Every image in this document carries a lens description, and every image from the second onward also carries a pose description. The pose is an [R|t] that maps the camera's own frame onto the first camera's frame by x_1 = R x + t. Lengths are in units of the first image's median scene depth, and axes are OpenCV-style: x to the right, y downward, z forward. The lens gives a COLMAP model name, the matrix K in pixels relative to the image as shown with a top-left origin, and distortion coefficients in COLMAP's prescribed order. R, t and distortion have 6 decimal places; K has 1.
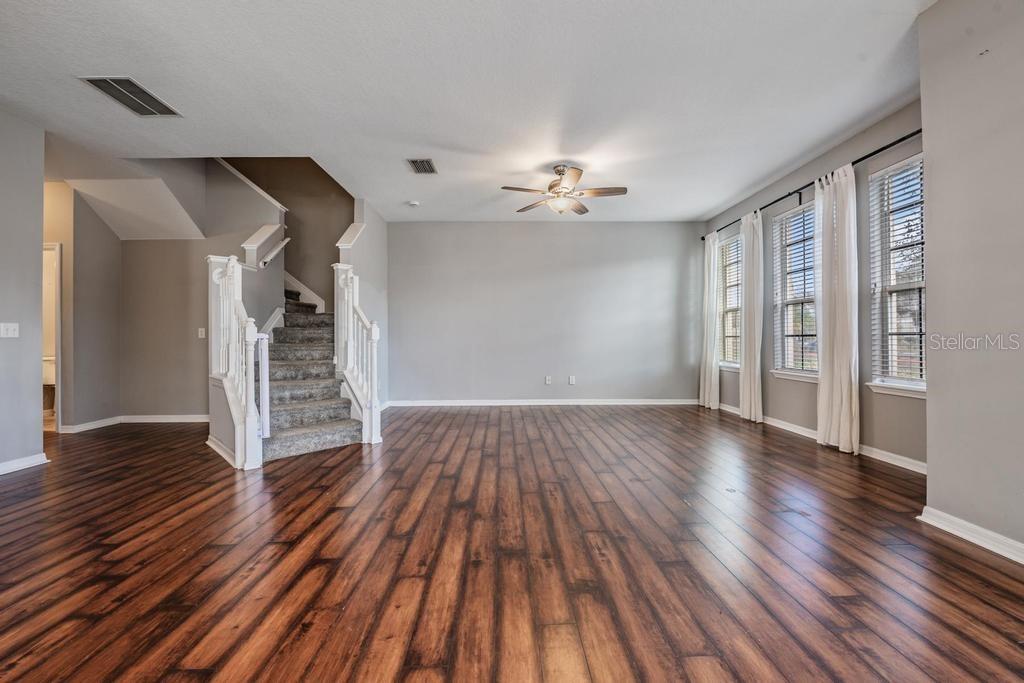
lens RADIAL K [[406.7, 0, 509.6], [0, 406.7, 335.0], [0, 0, 1]] dist [-0.010565, -0.000370]
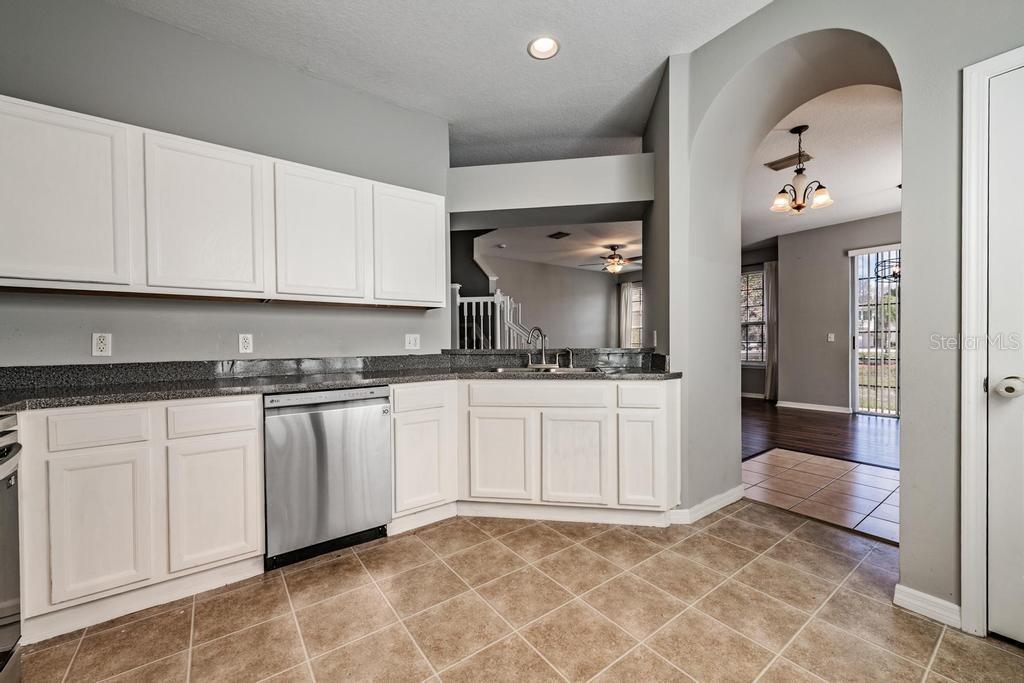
lens RADIAL K [[418.0, 0, 521.7], [0, 418.0, 346.4], [0, 0, 1]] dist [0.010246, -0.000747]
pose [[0.798630, -0.009227, 0.601752, -1.373769], [0.004350, 0.999945, 0.009559, -0.008806], [-0.601807, -0.005017, 0.798626, -0.200754]]
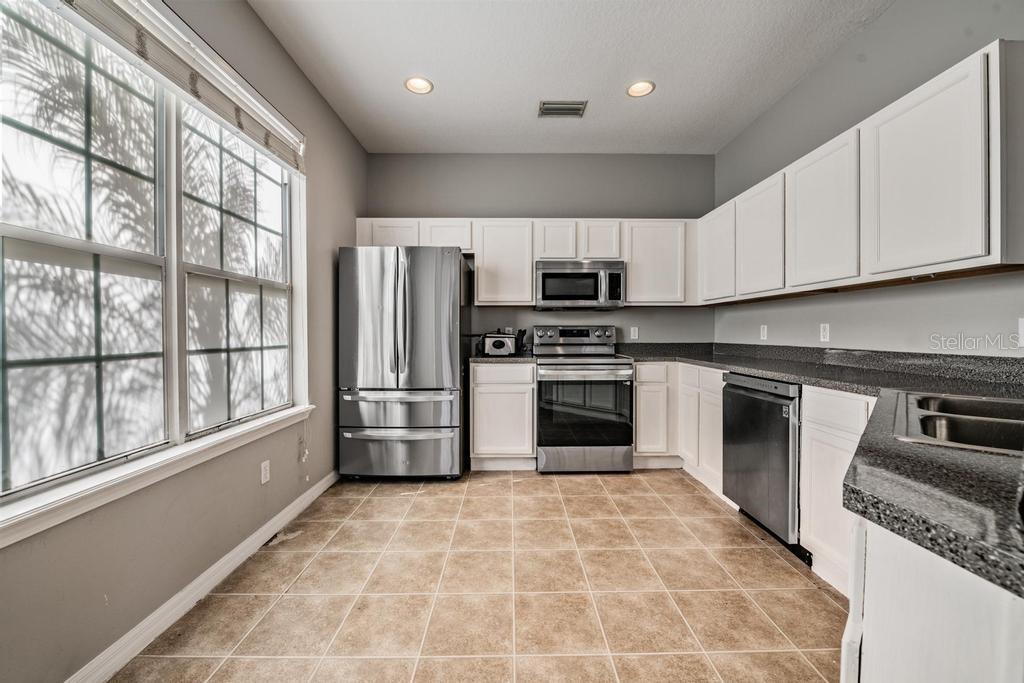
lens RADIAL K [[396.3, 0, 512.0], [0, 396.3, 341.5], [0, 0, 1]] dist [-0.016847, -0.000273]
pose [[-0.015095, 0.028258, -0.999487, -0.695725], [0.004751, 0.999591, 0.028189, -0.014738], [0.999875, -0.004323, -0.015223, 0.055129]]
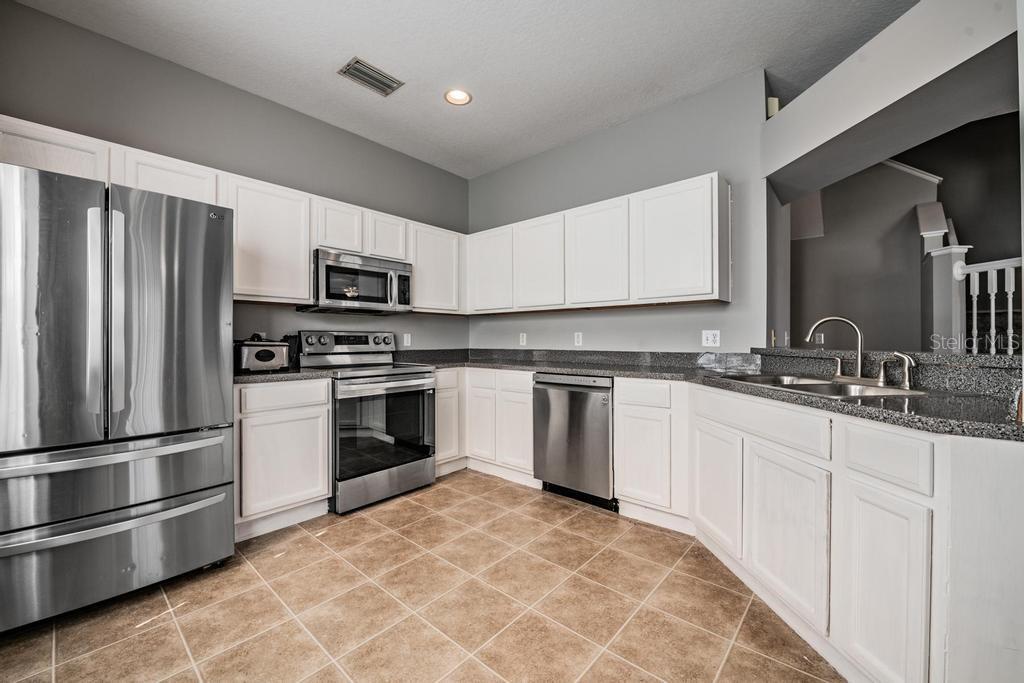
lens RADIAL K [[399.6, 0, 502.1], [0, 399.6, 343.2], [0, 0, 1]] dist [-0.019853, 0.000013]
pose [[0.733430, 0.009308, -0.679701, -0.865091], [-0.000174, 0.999909, 0.013505, -0.011901], [0.679765, -0.009787, 0.733365, -0.194626]]
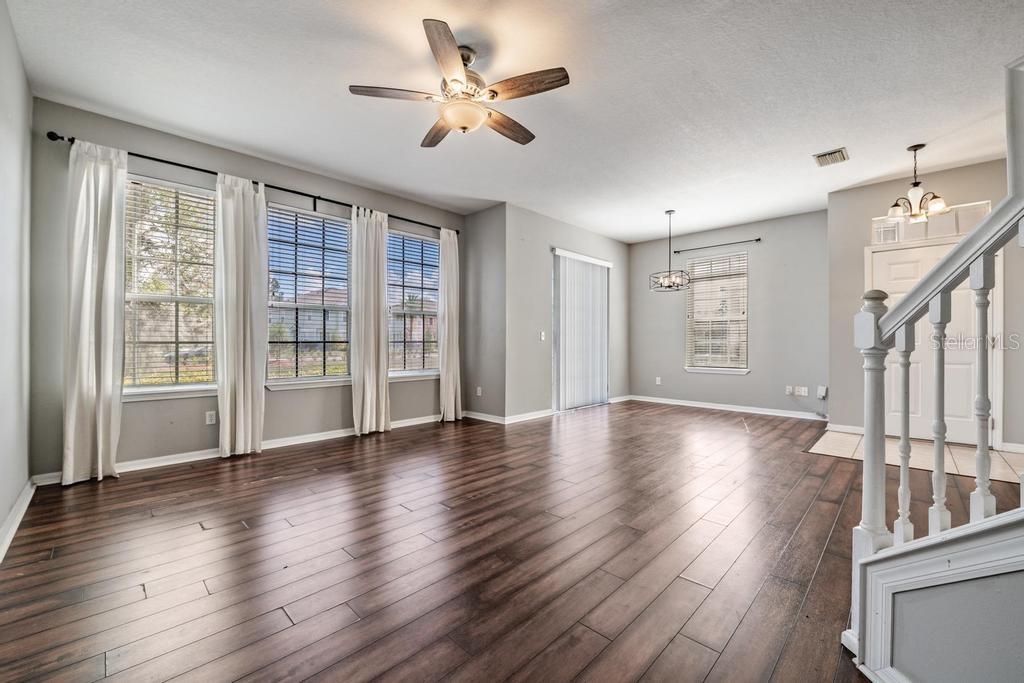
lens RADIAL K [[396.3, 0, 512.0], [0, 396.3, 341.5], [0, 0, 1]] dist [-0.016847, -0.000273]
pose [[-0.694112, 0.005629, 0.719845, -0.354322], [-0.003028, 0.999938, -0.010739, 0.011133], [-0.719861, -0.009634, -0.694051, 1.461374]]
